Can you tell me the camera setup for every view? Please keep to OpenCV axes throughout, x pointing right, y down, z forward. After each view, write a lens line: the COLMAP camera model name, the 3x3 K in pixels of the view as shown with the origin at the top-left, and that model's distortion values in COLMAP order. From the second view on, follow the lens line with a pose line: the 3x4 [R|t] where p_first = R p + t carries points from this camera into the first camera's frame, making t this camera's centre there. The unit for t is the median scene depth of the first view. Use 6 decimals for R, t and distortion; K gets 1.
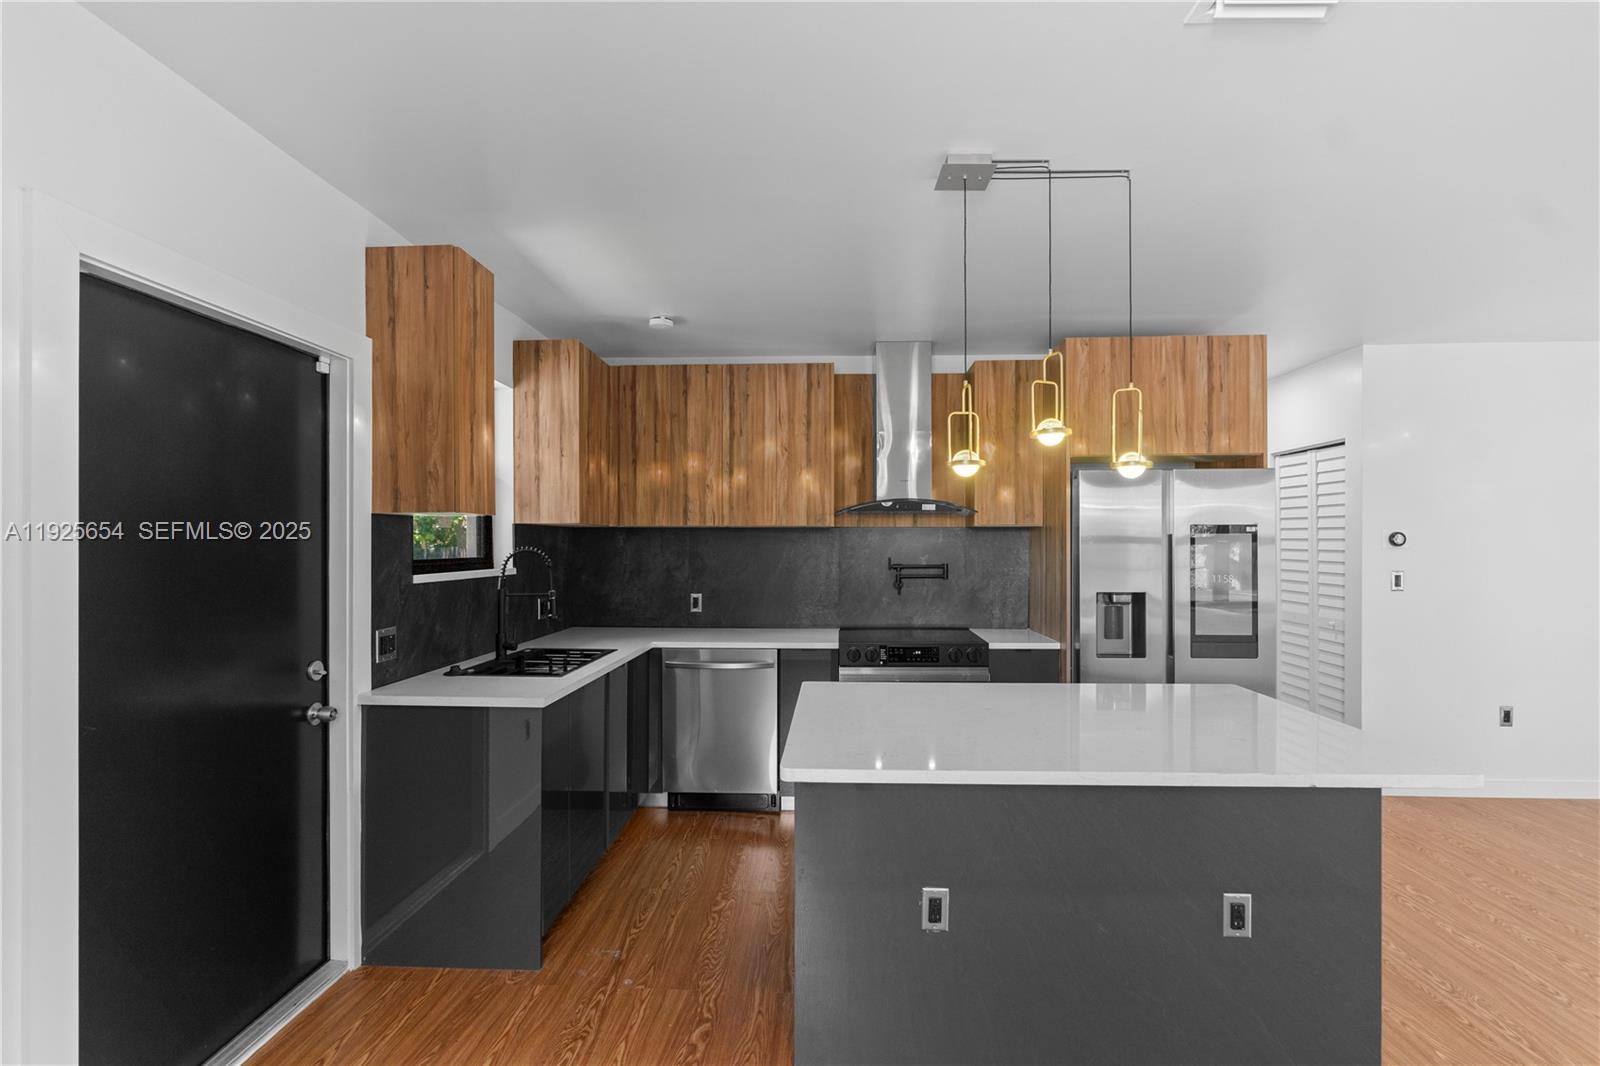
lens RADIAL K [[745.5, 0, 805.5], [0, 745.5, 539.7], [0, 0, 1]] dist [-0.005035, 0.000151]
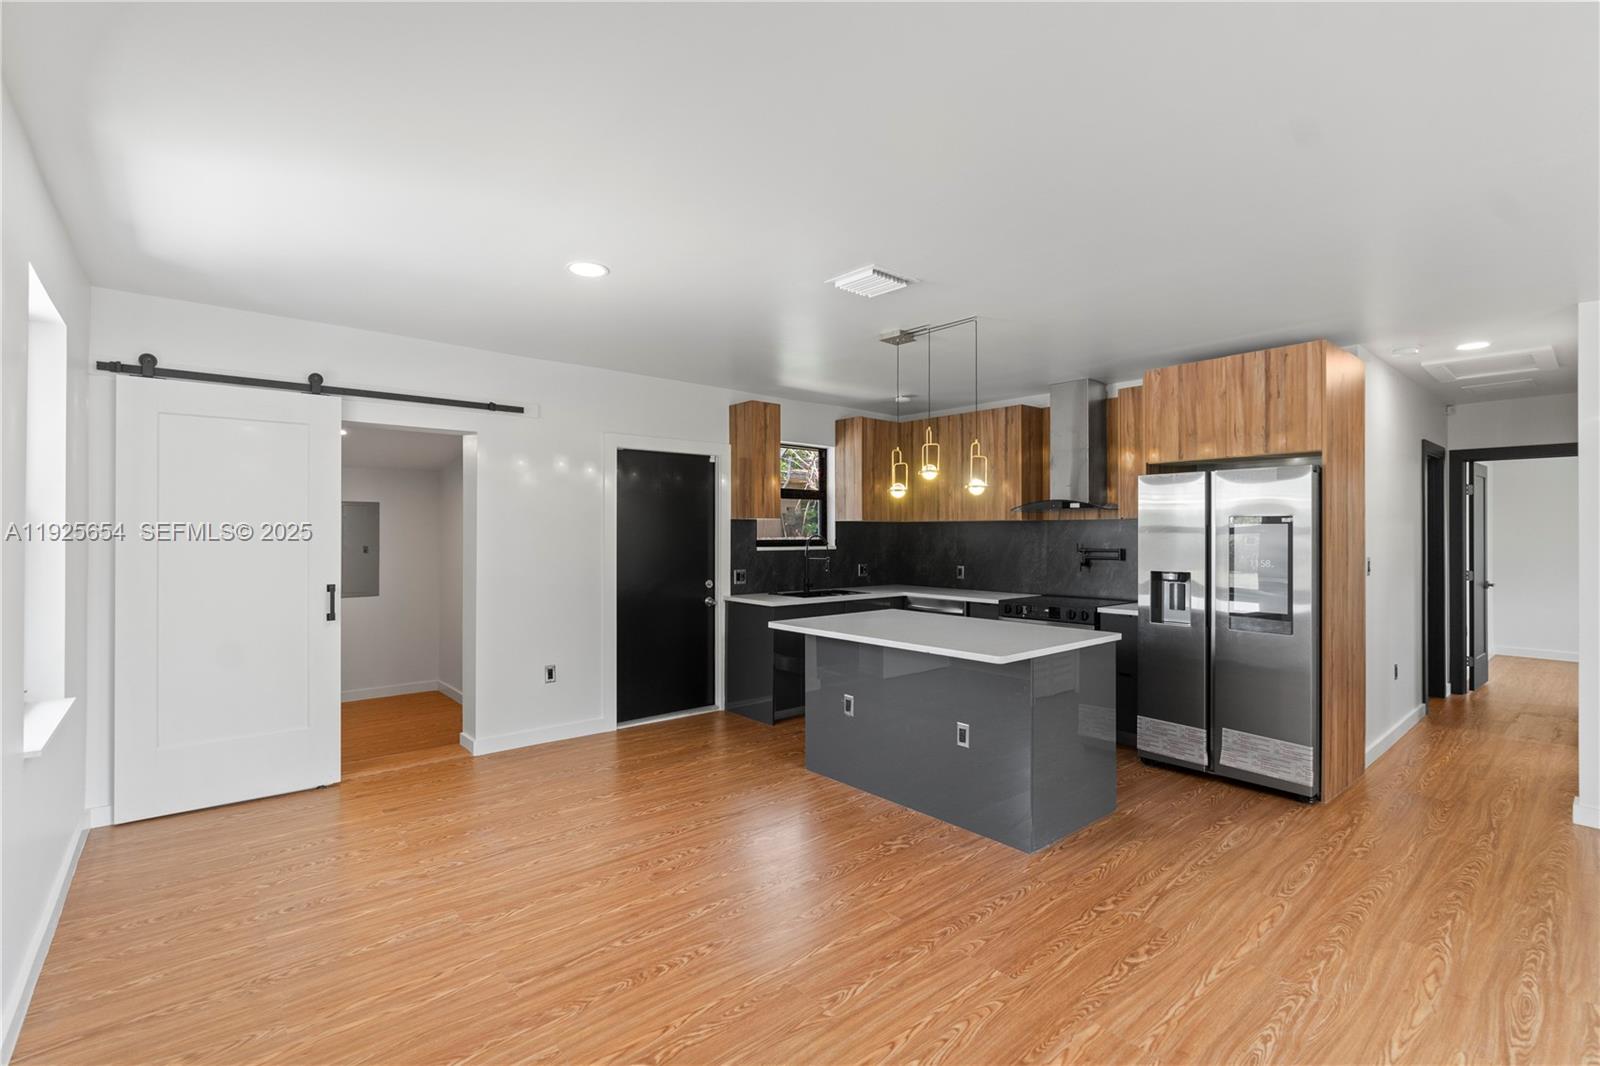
lens RADIAL K [[725.6, 0, 801.5], [0, 725.6, 526.0], [0, 0, 1]] dist [-0.004964, 0.001146]
pose [[0.681727, -0.005820, -0.731583, 0.764948], [0.003549, 0.999983, -0.004648, -0.002220], [0.731598, 0.000572, 0.681736, -0.241954]]
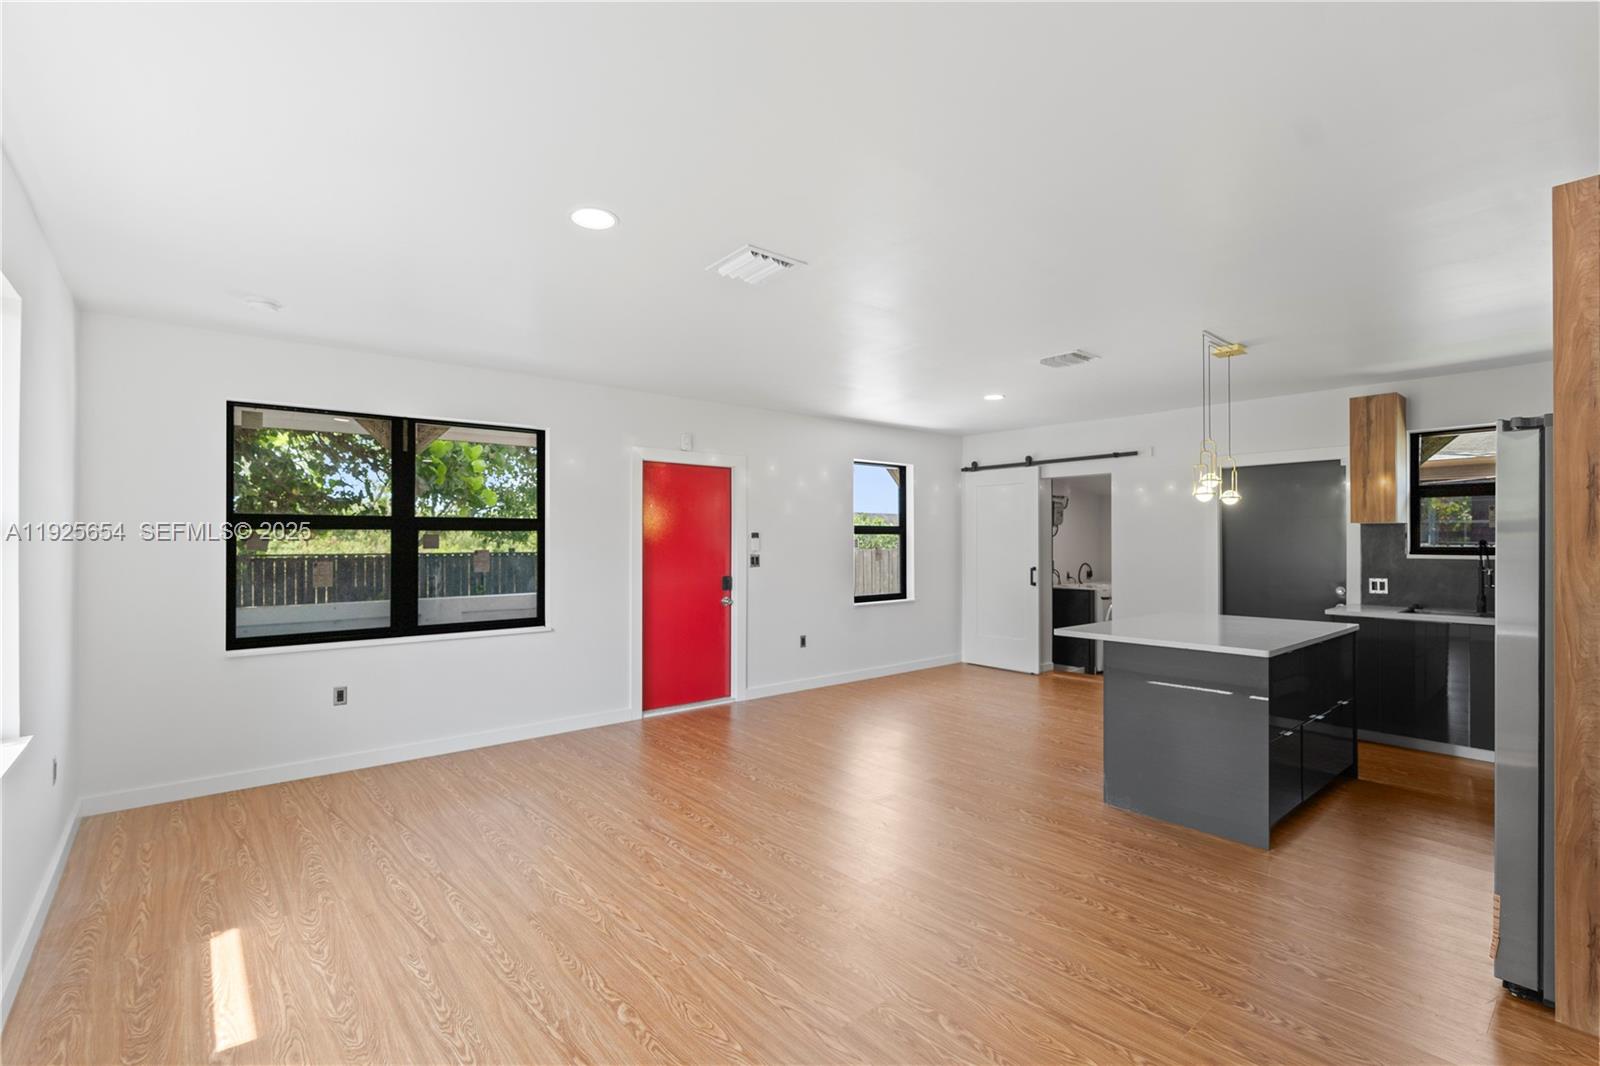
lens RADIAL K [[721.1, 0, 800.5], [0, 721.1, 532.0], [0, 0, 1]] dist [-0.019551, 0.012144]
pose [[-0.735714, -0.006927, -0.677257, 1.283309], [0.005455, 0.999855, -0.016153, 0.007866], [0.677271, -0.015578, -0.735569, 0.888949]]
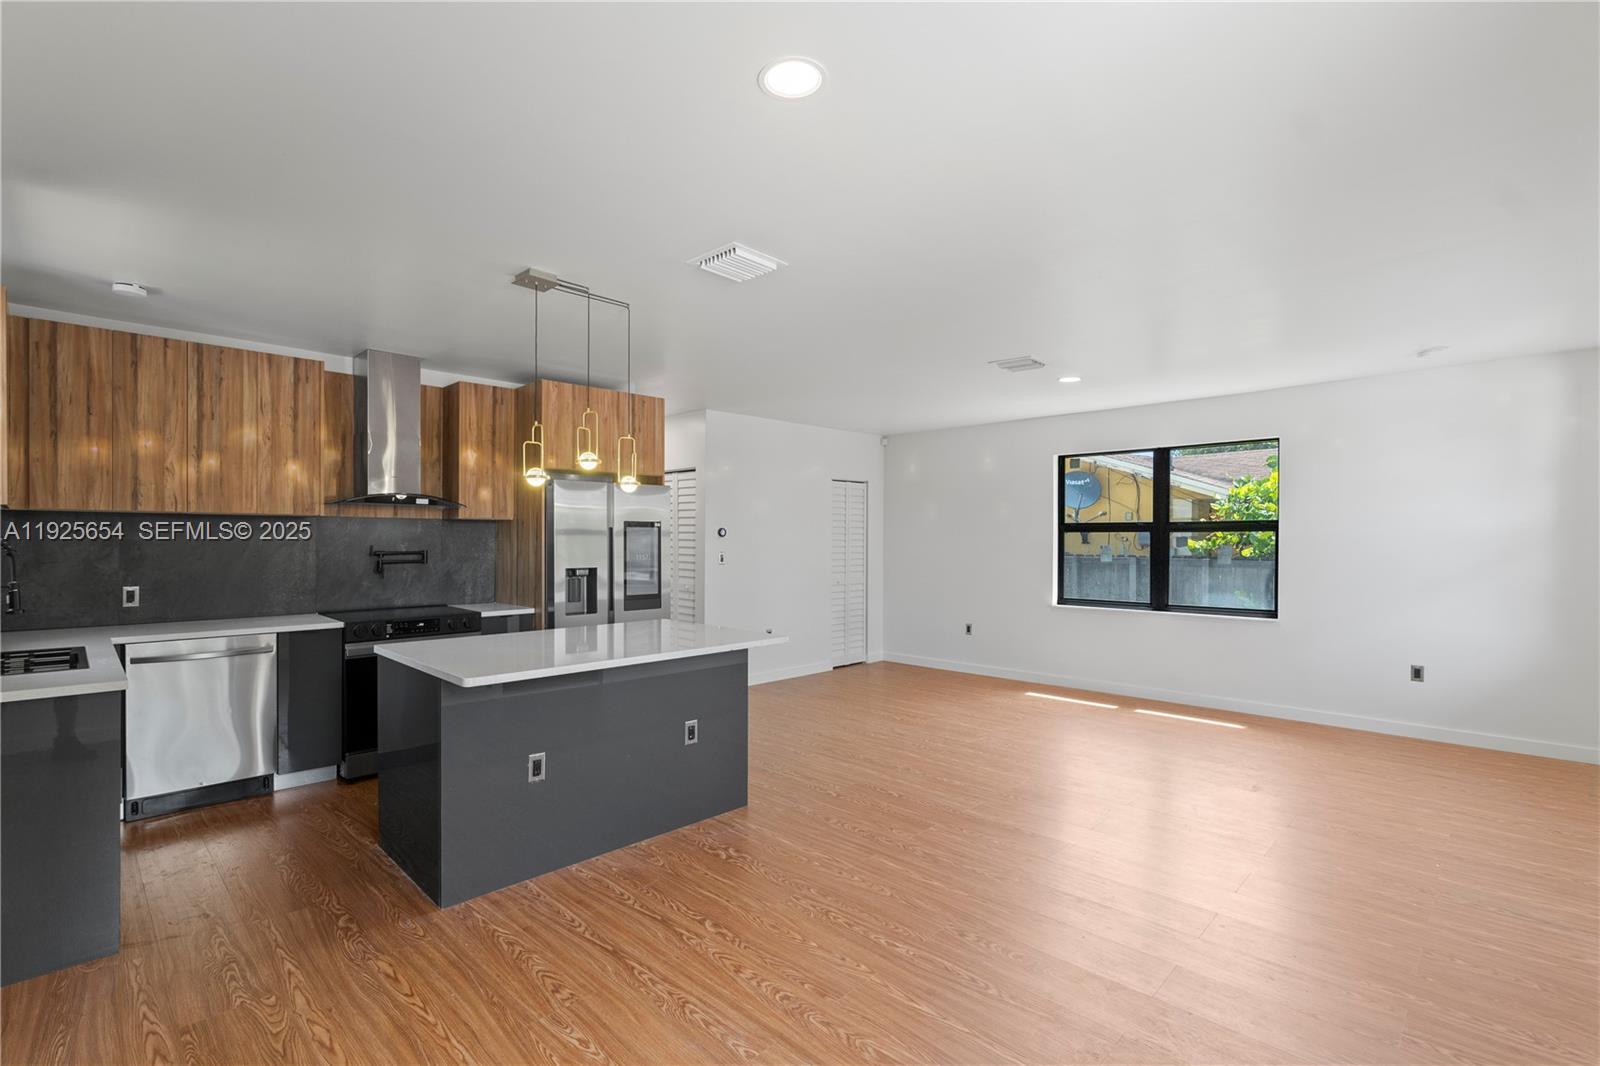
lens RADIAL K [[730.8, 0, 792.6], [0, 730.8, 541.5], [0, 0, 1]] dist [-0.004587, 0.000204]
pose [[0.676011, -0.000562, 0.736891, -0.278587], [-0.008031, 0.999935, 0.008130, 0.005023], [-0.736847, -0.011414, 0.675963, -0.195867]]
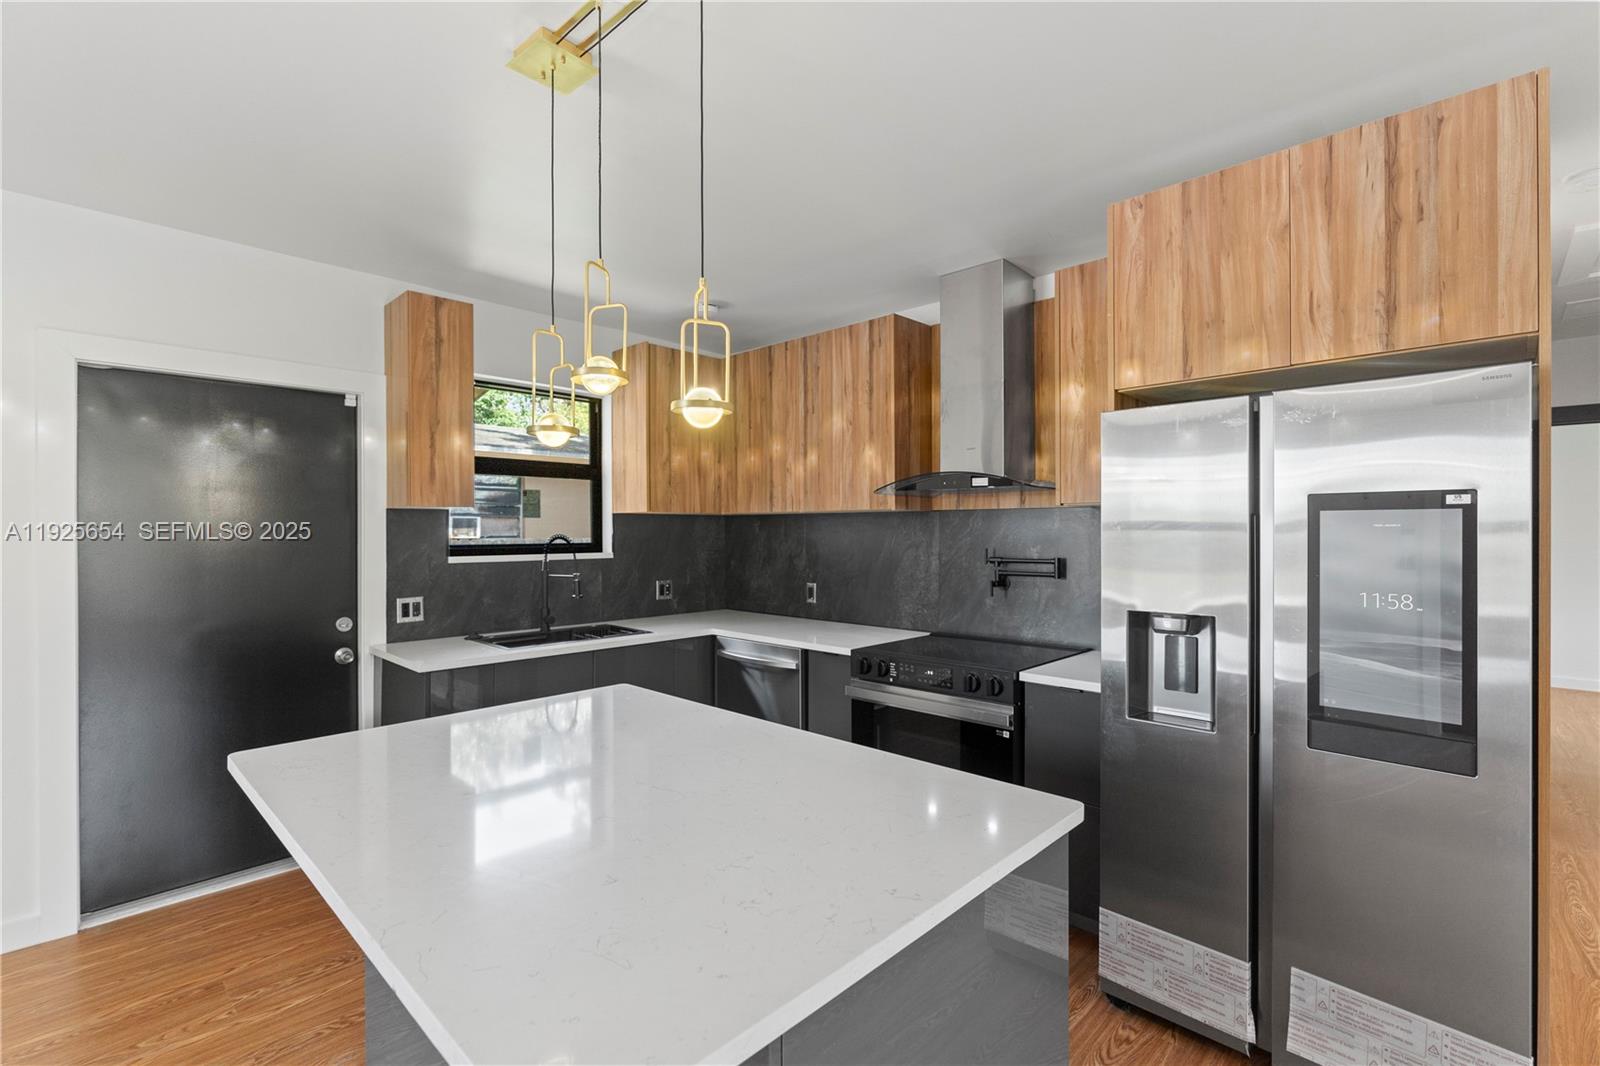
lens RADIAL K [[725.6, 0, 801.5], [0, 725.6, 526.0], [0, 0, 1]] dist [-0.004964, 0.001146]
pose [[0.749814, -0.005339, -0.661627, 0.500709], [0.005893, 0.999982, -0.001392, 0.000718], [0.661622, -0.002855, 0.749832, 0.326437]]
